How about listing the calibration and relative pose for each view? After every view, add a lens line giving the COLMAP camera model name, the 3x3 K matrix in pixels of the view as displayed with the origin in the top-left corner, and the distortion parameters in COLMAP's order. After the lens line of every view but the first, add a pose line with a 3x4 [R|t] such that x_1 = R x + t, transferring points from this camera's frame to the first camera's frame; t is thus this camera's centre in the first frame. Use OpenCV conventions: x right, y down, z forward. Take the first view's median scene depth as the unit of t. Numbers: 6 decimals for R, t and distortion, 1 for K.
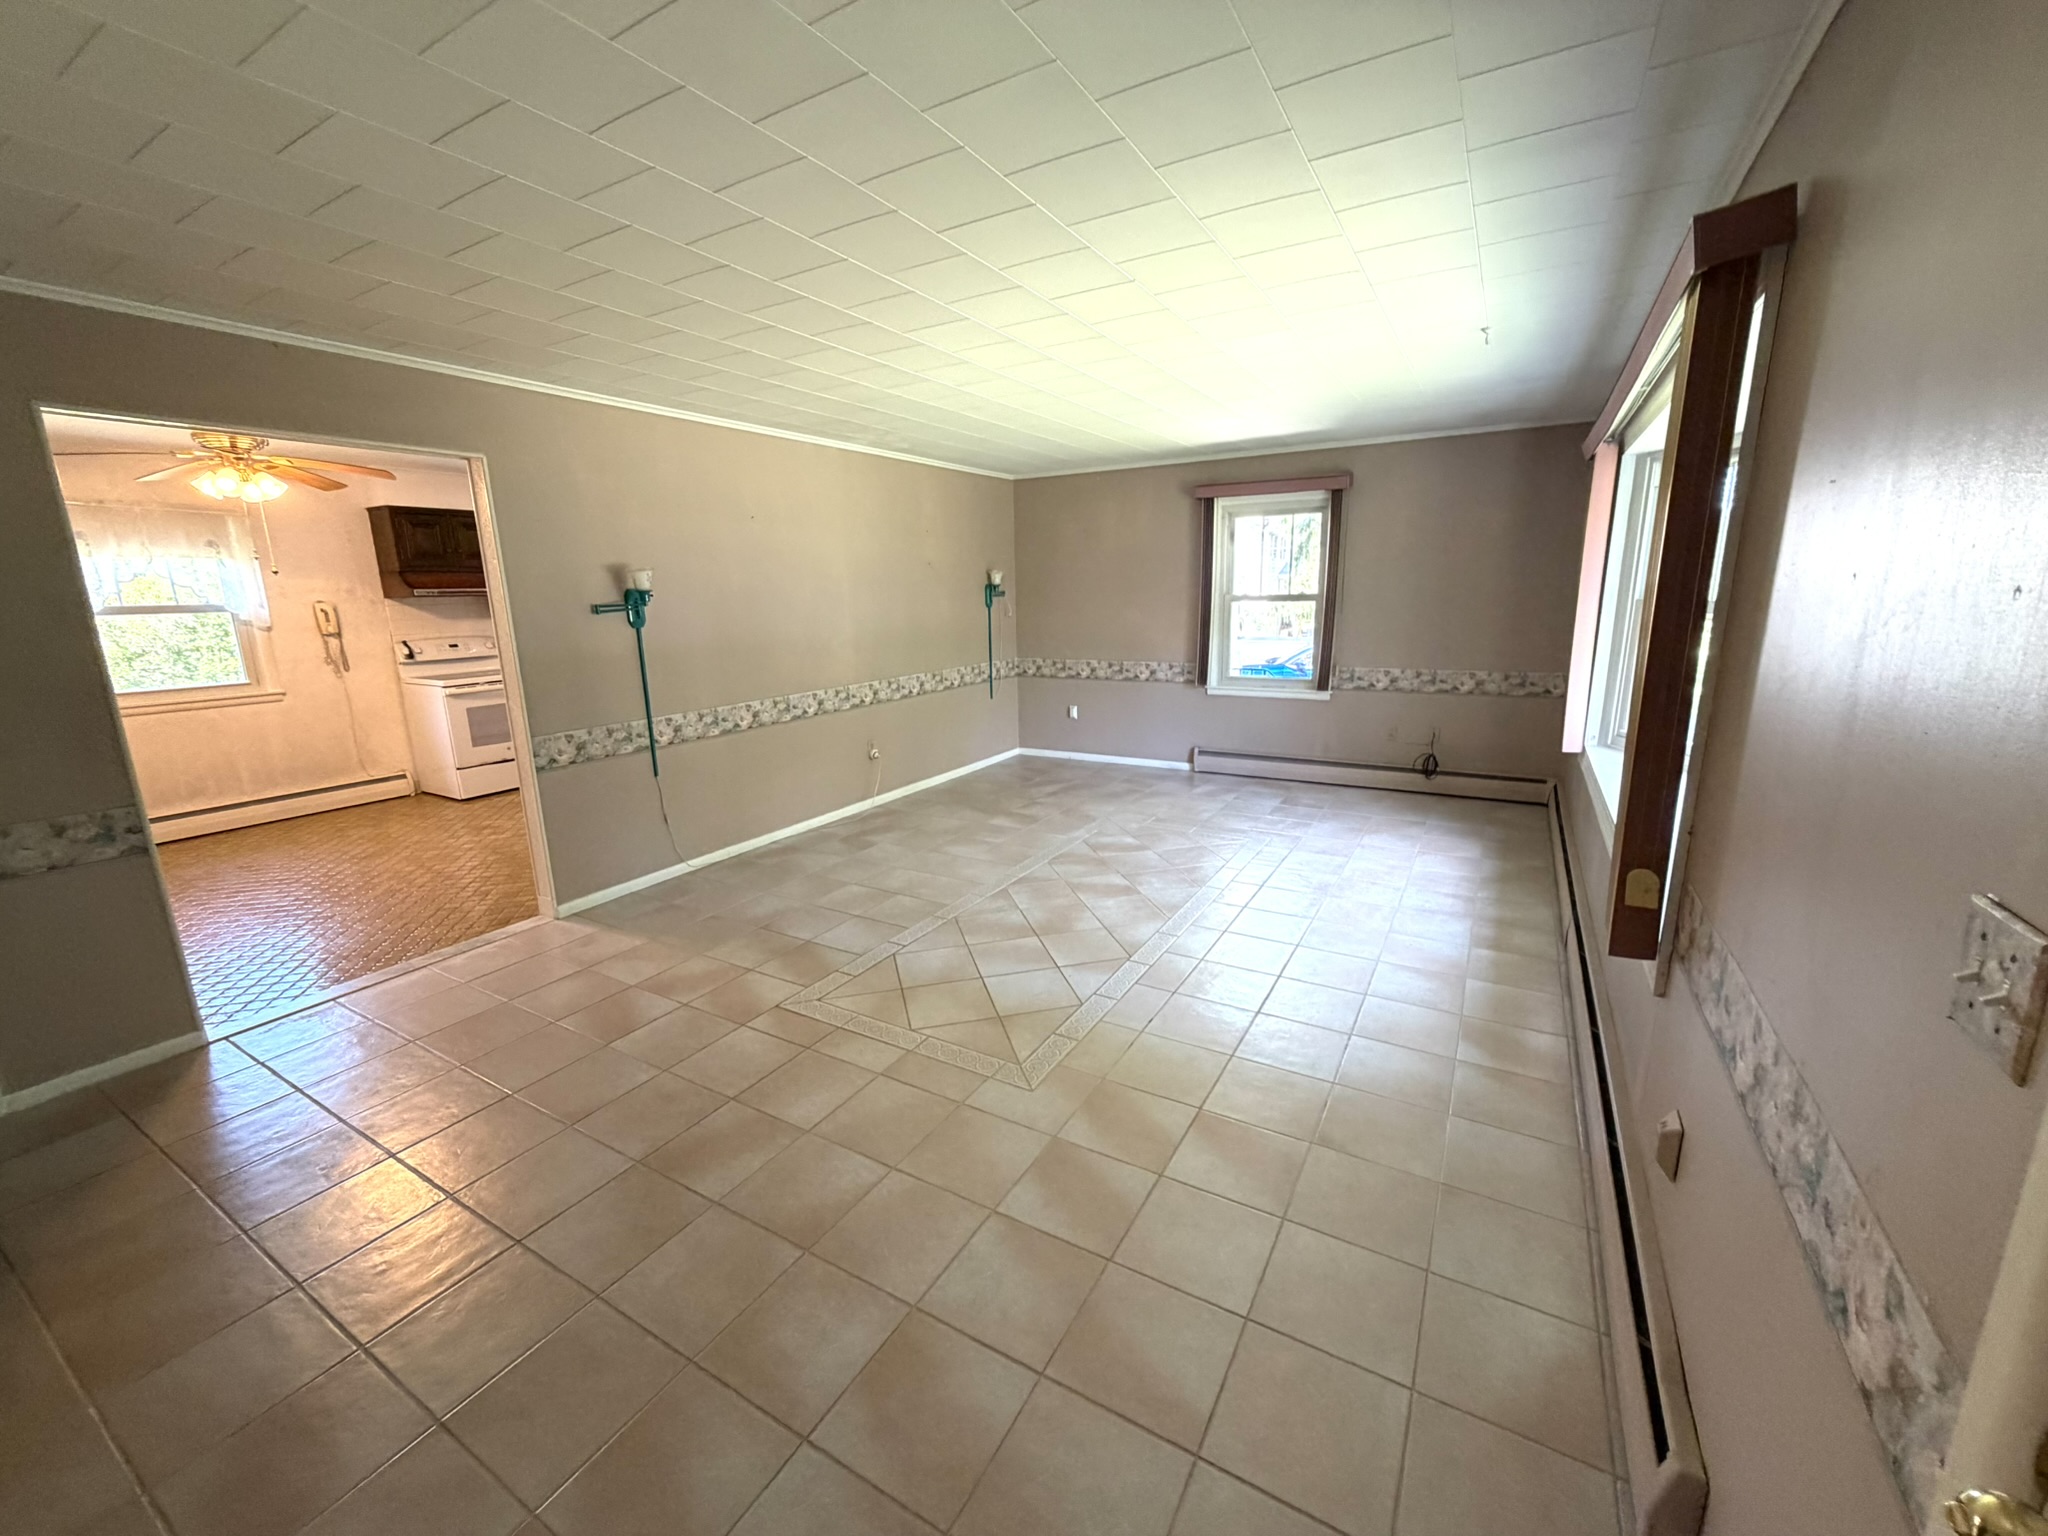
lens RADIAL K [[814.3, 0, 1027.9], [0, 814.3, 766.0], [0, 0, 1]] dist [-0.000288, 0.000083]
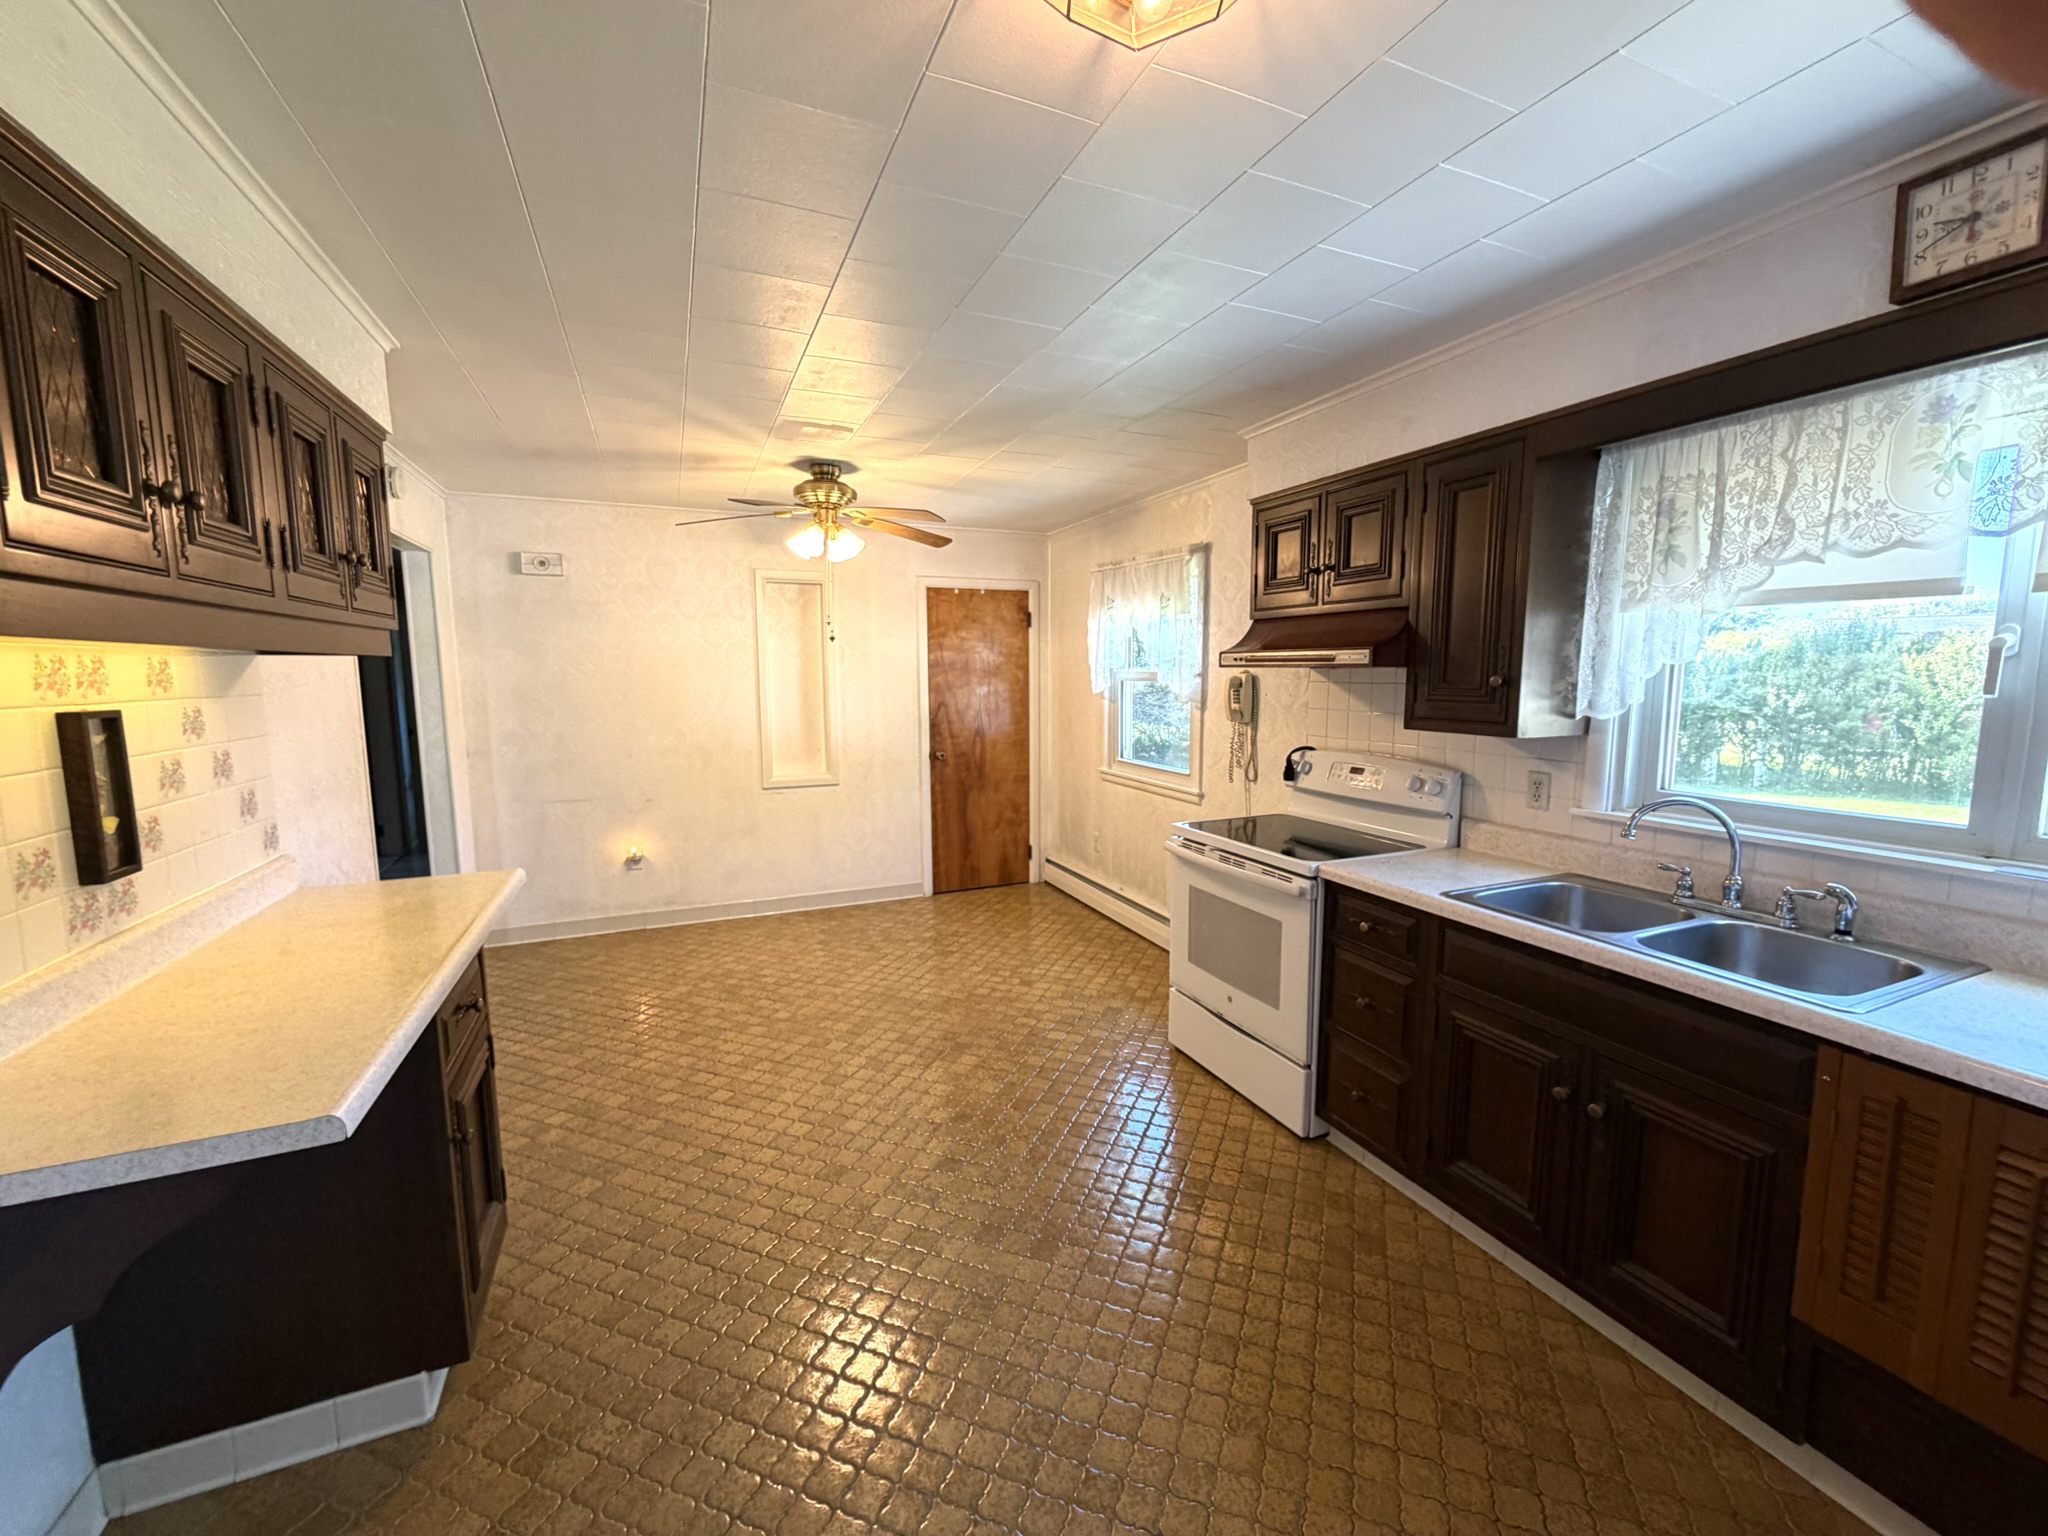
lens RADIAL K [[814.3, 0, 1029.0], [0, 814.3, 770.7], [0, 0, 1]] dist [-0.000288, 0.000083]
pose [[-0.586301, 0.122331, -0.800803, -0.258001], [-0.160091, 0.951540, 0.262568, -0.281744], [0.794117, 0.282145, -0.538305, 1.291078]]
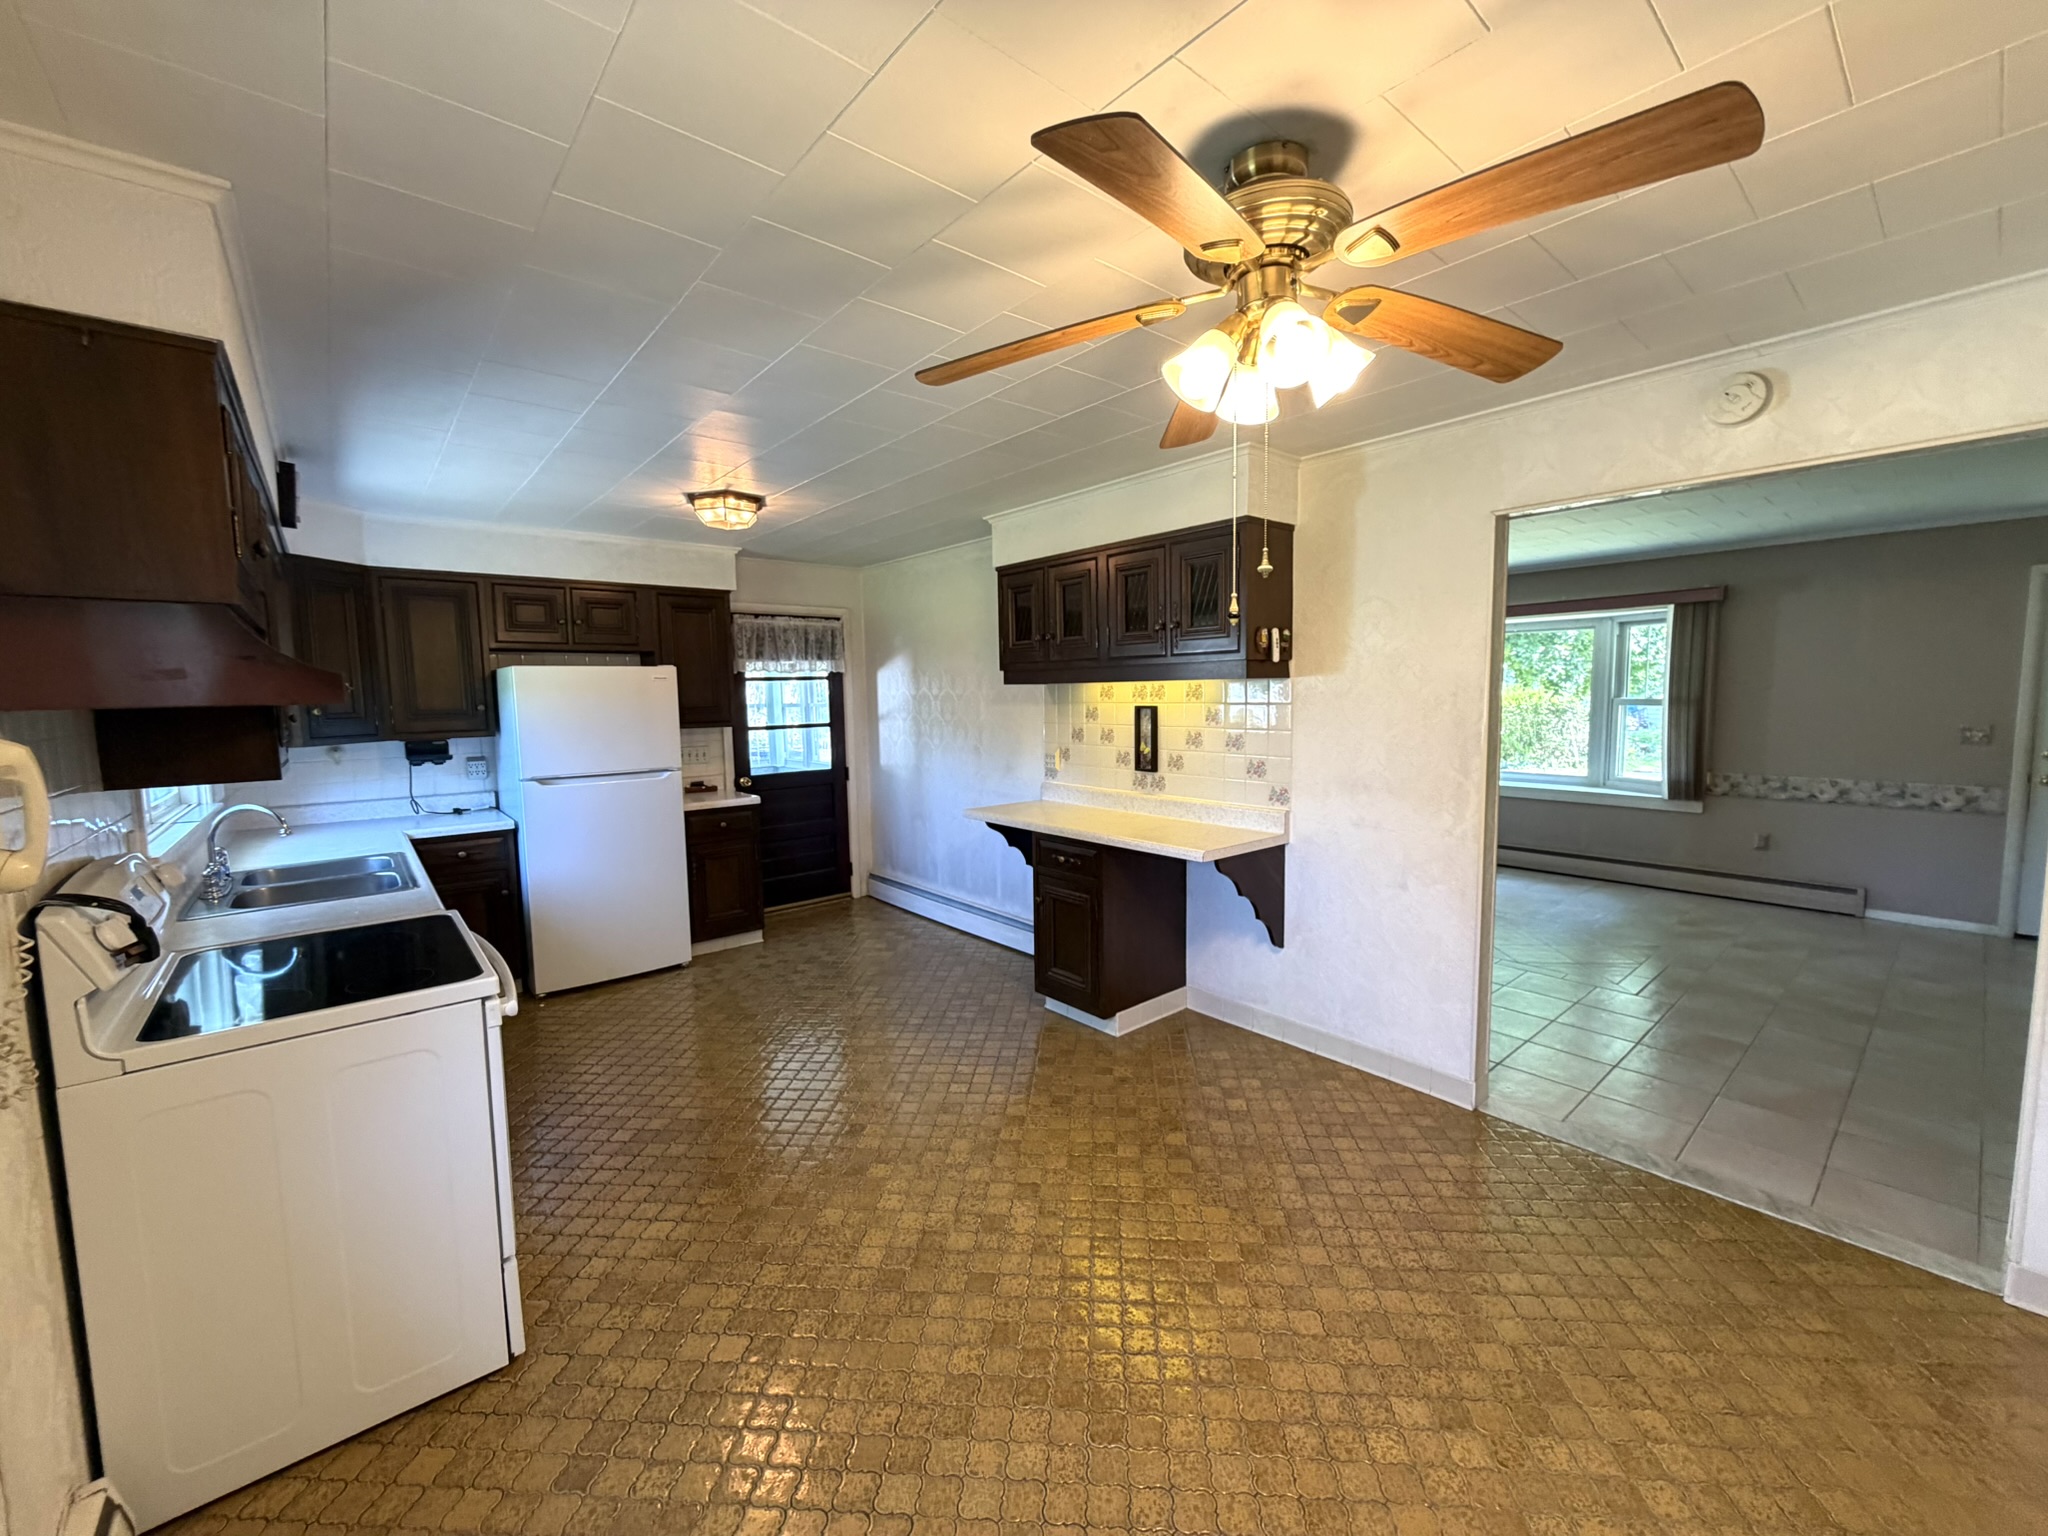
lens RADIAL K [[814.3, 0, 1028.5], [0, 814.3, 771.3], [0, 0, 1]] dist [-0.000288, 0.000083]
pose [[0.330661, -0.078021, 0.940519, -0.998767], [0.213622, 0.976898, 0.005935, -0.148640], [-0.919255, 0.198953, 0.339689, 0.751684]]
